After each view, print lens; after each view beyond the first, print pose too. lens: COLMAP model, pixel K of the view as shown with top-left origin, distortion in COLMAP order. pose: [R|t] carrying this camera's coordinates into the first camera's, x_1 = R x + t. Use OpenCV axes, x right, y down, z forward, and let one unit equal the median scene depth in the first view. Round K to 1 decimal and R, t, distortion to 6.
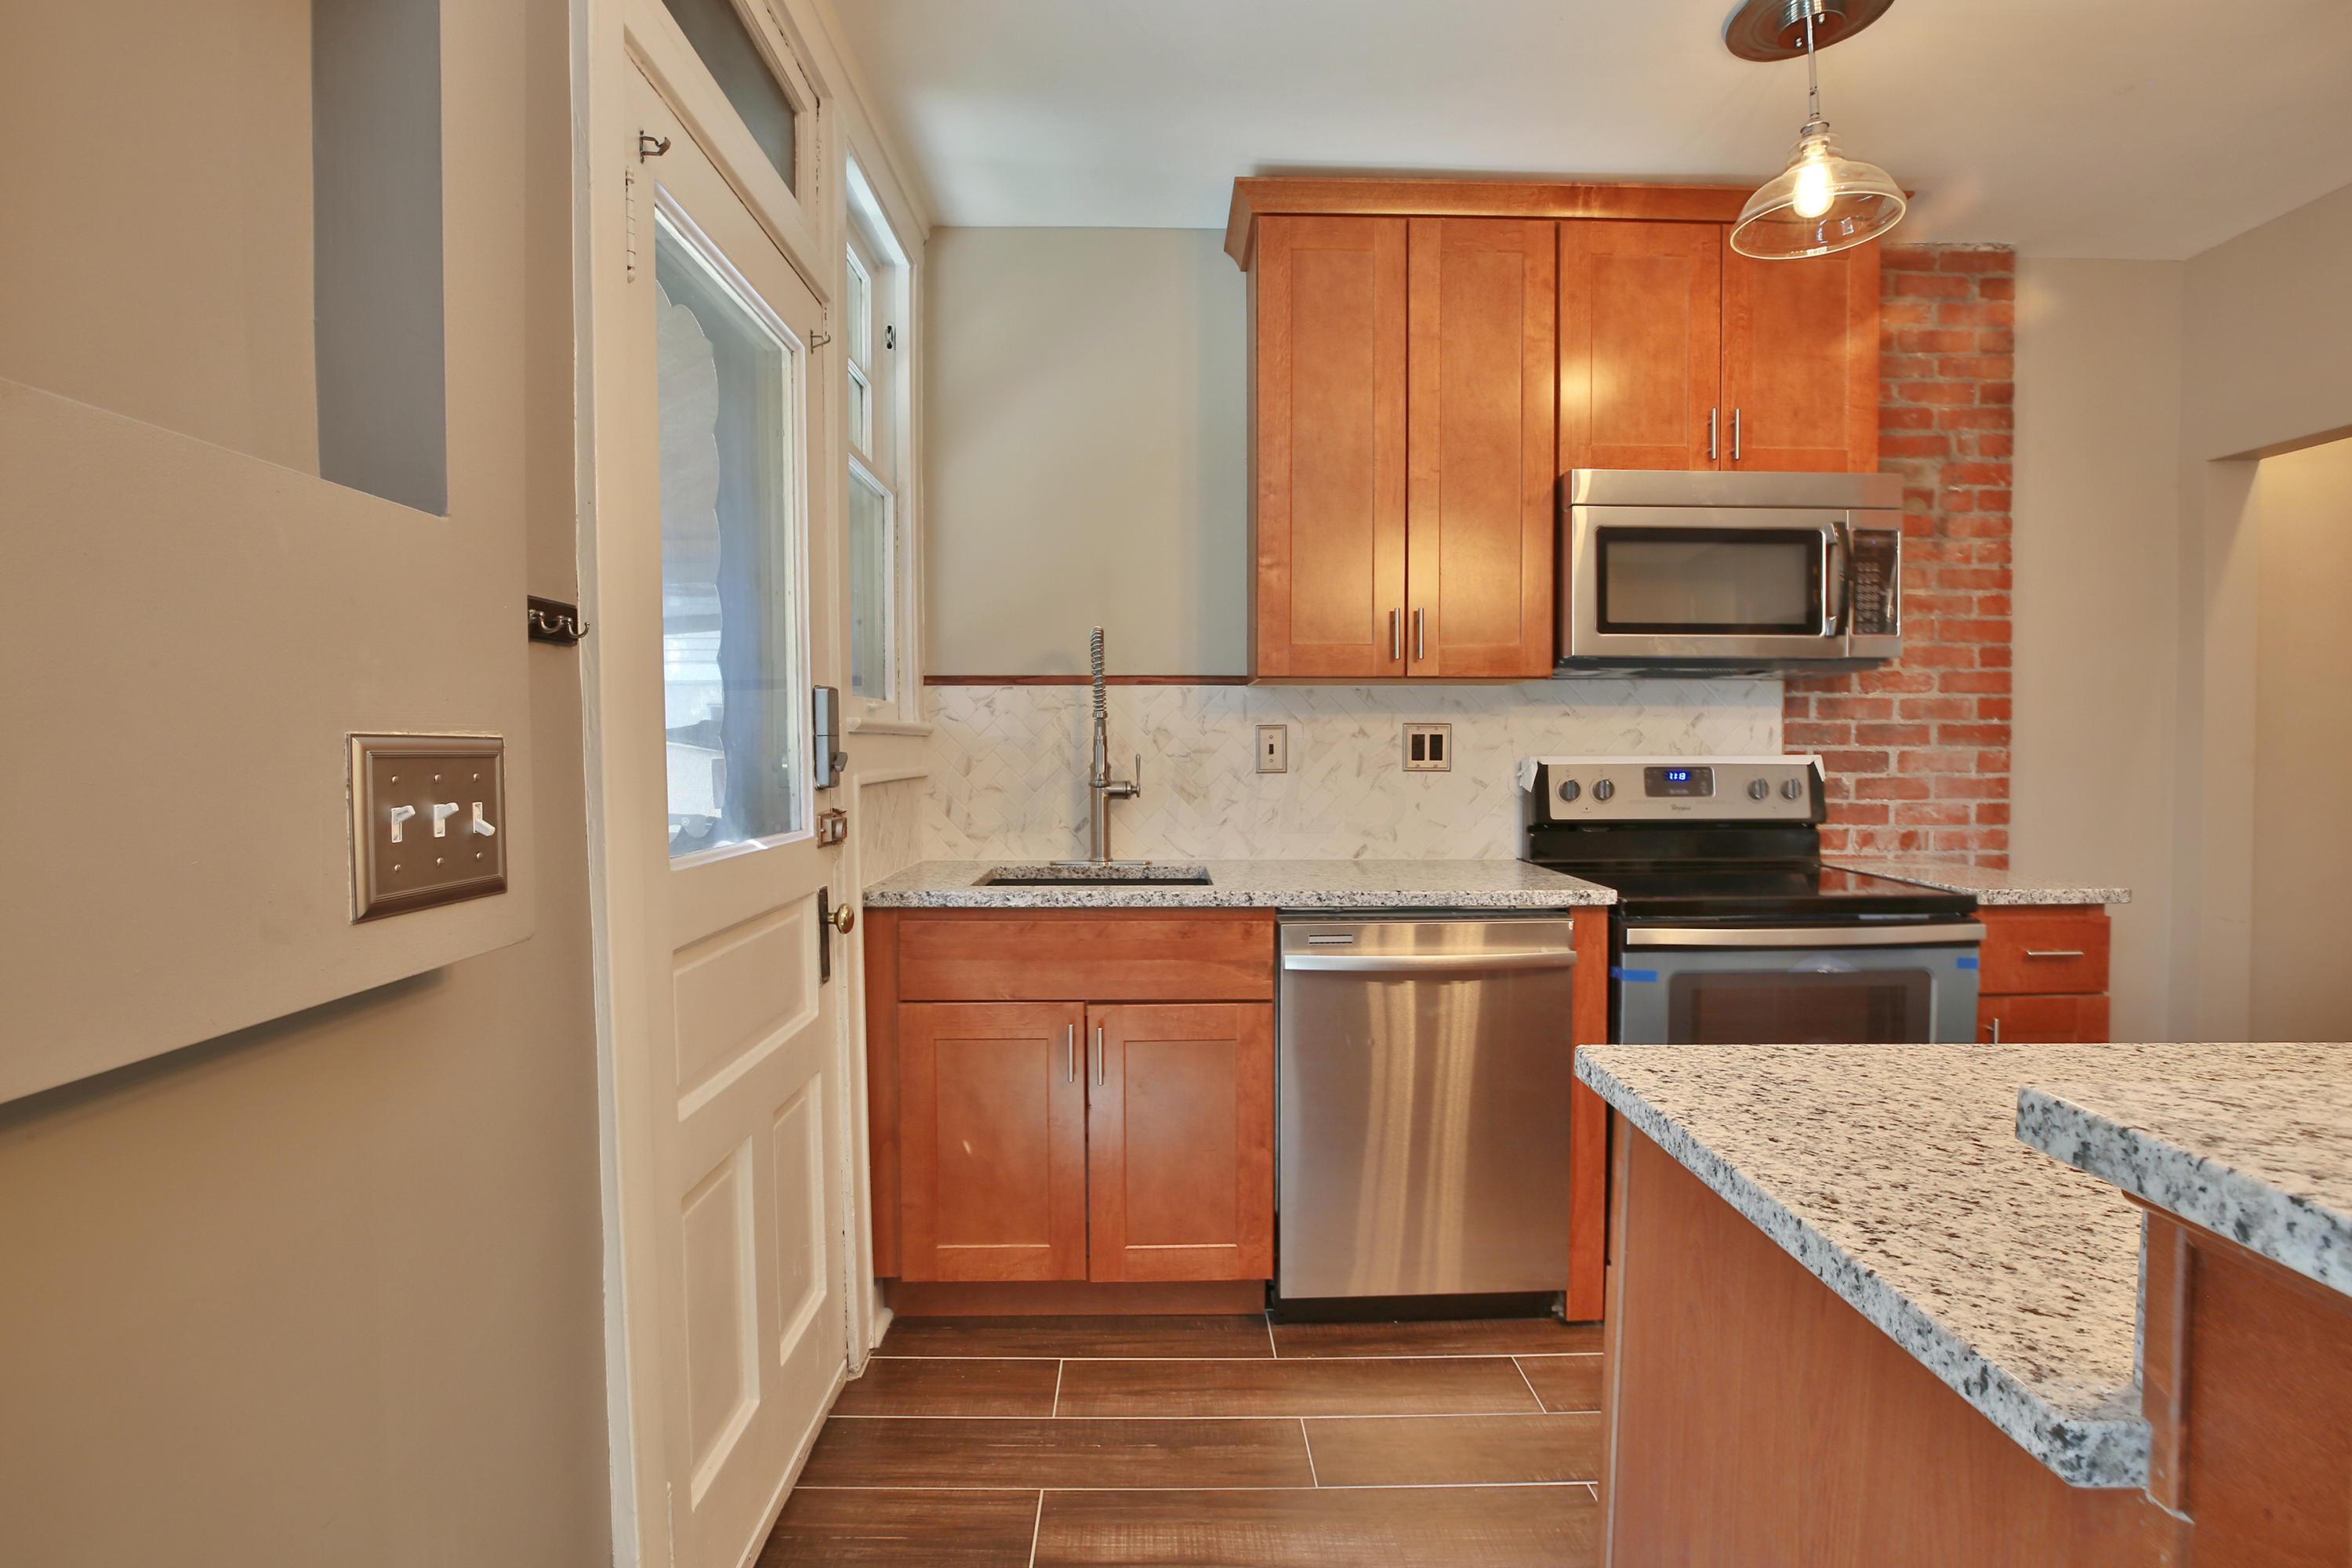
lens RADIAL K [[1139.4, 0, 1177.9], [0, 1139.4, 781.7], [0, 0, 1]] dist [-0.042729, 0.012601]
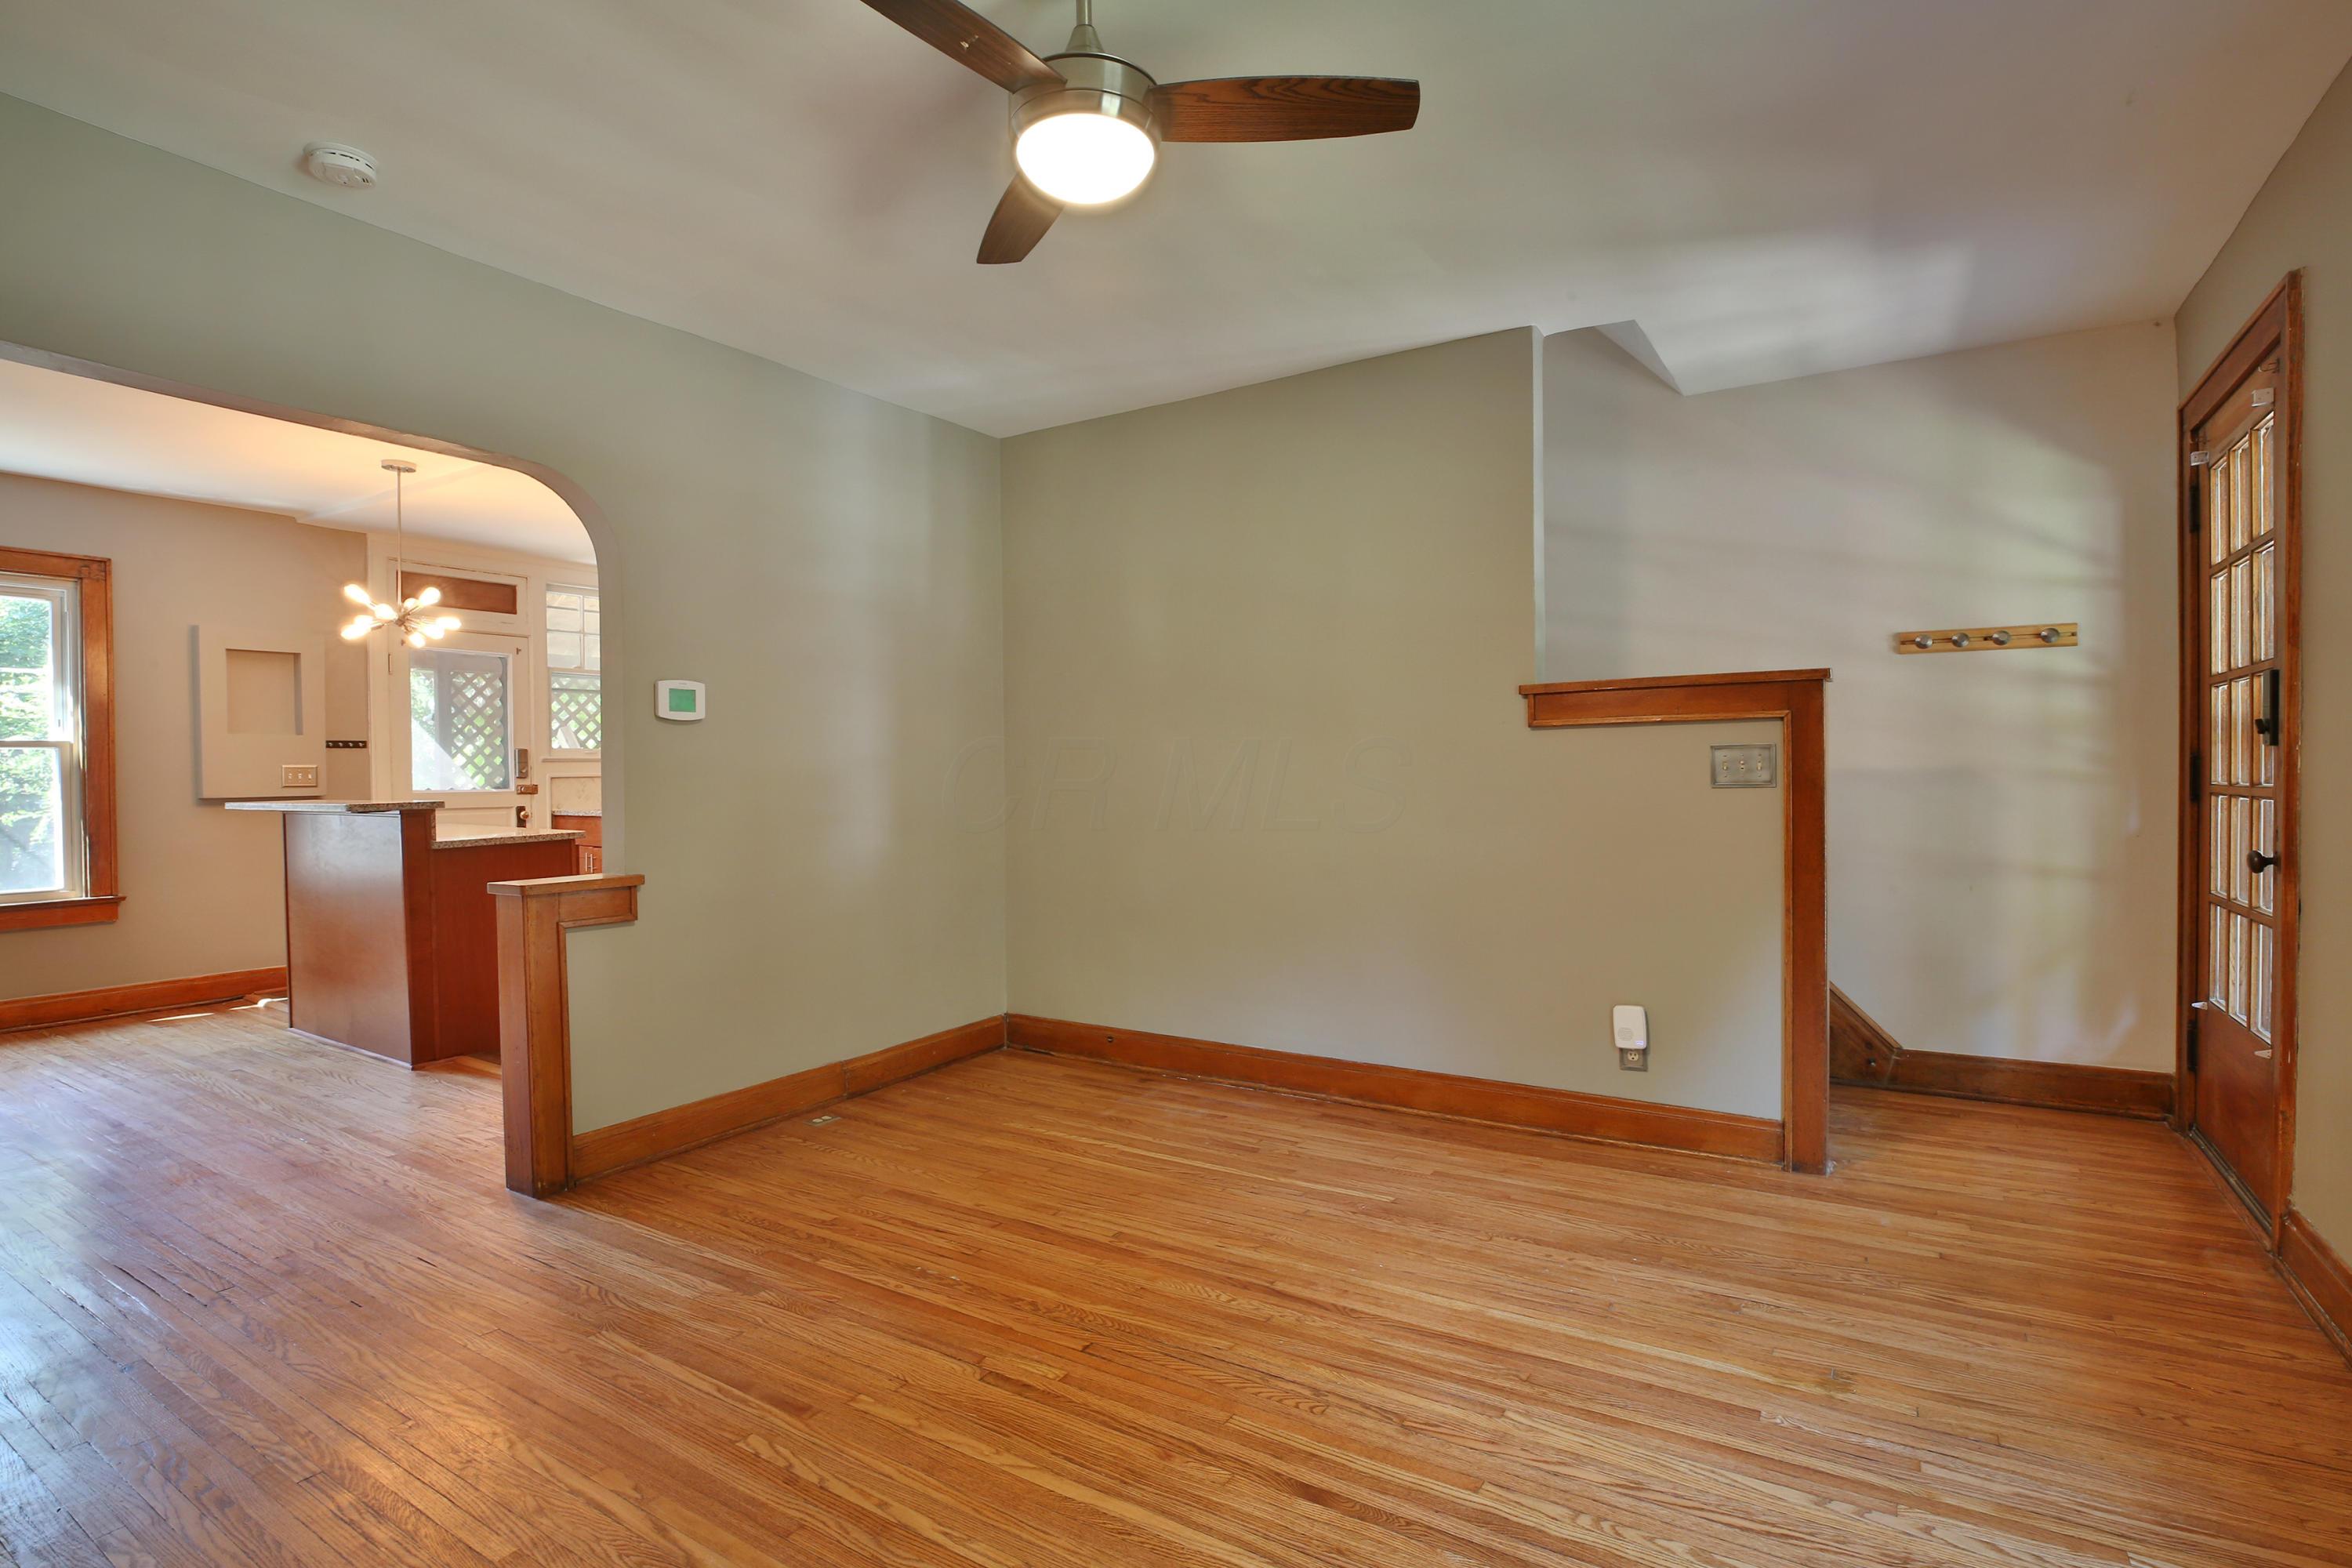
lens RADIAL K [[1139.4, 0, 1170.9], [0, 1139.4, 786.5], [0, 0, 1]] dist [-0.042729, 0.012601]
pose [[0.832938, 0.001309, -0.553365, 2.300340], [-0.008518, 0.999909, -0.010457, 0.036709], [0.553301, 0.013424, 0.832873, -0.546773]]
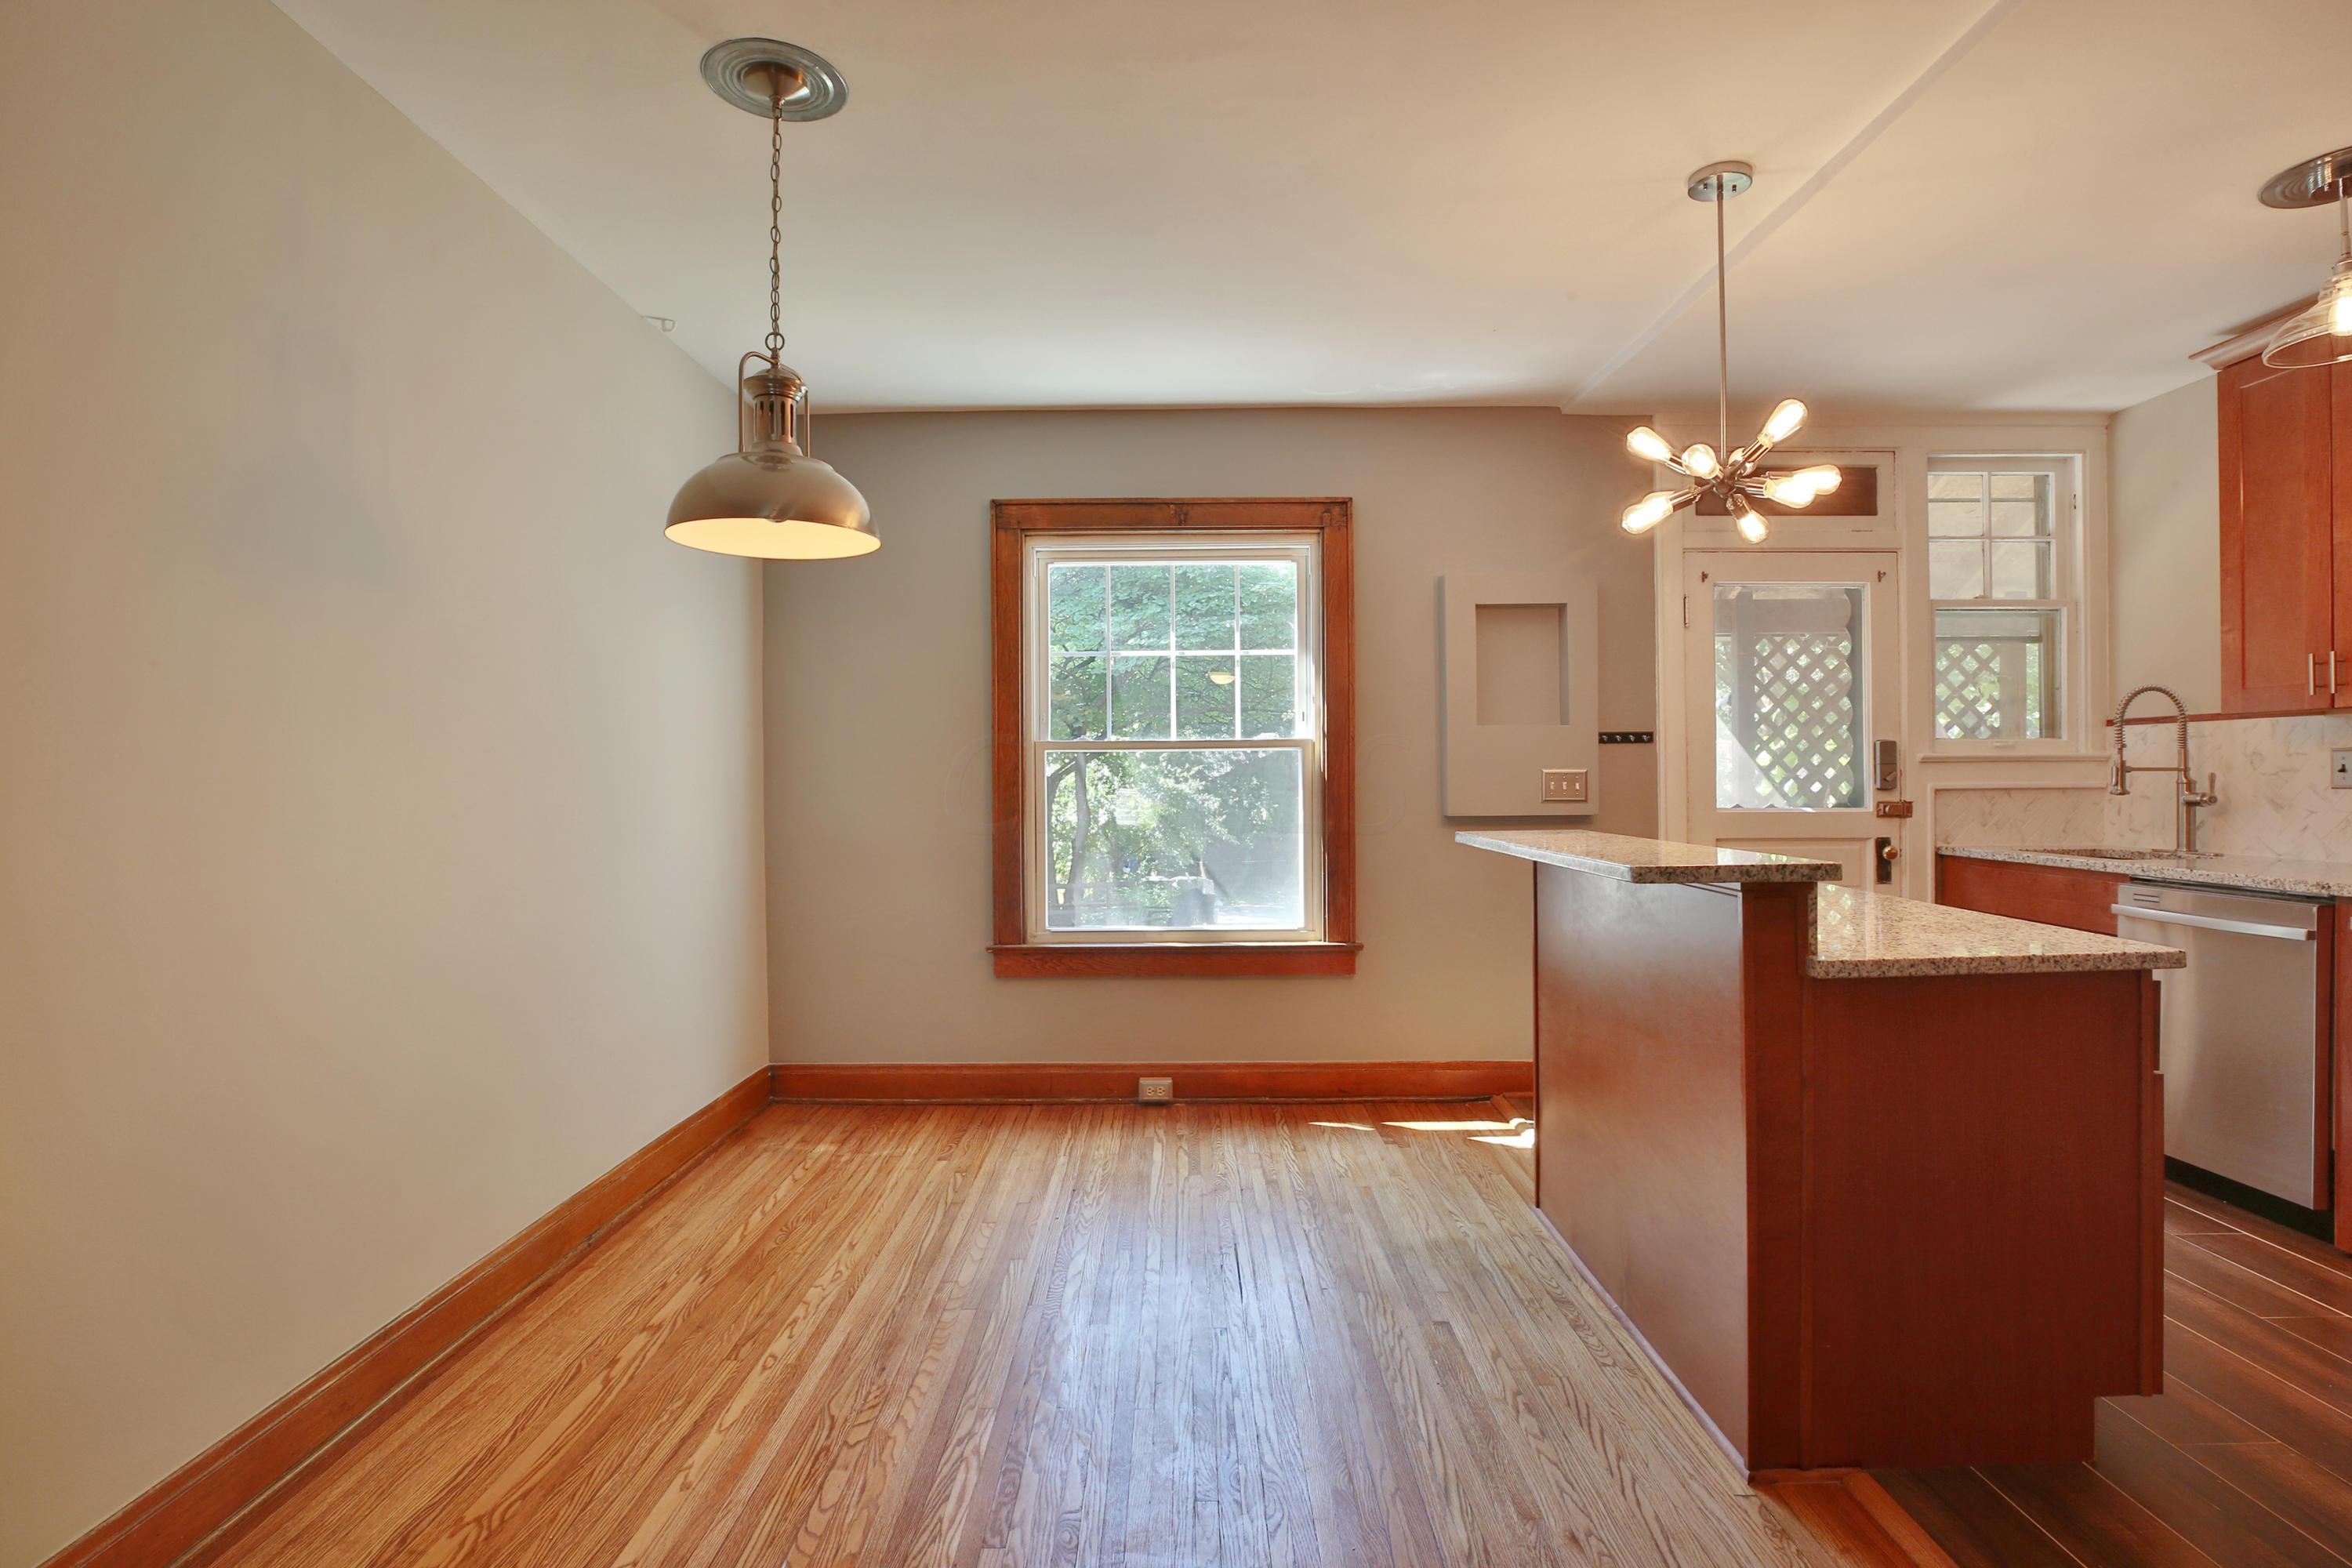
lens RADIAL K [[1139.4, 0, 1168.4], [0, 1139.4, 781.8], [0, 0, 1]] dist [-0.042729, 0.012601]
pose [[-0.028933, 0.006602, -0.999560, 1.246005], [-0.024639, 0.999670, 0.007316, 0.006596], [0.999278, 0.024840, -0.028761, -0.173944]]
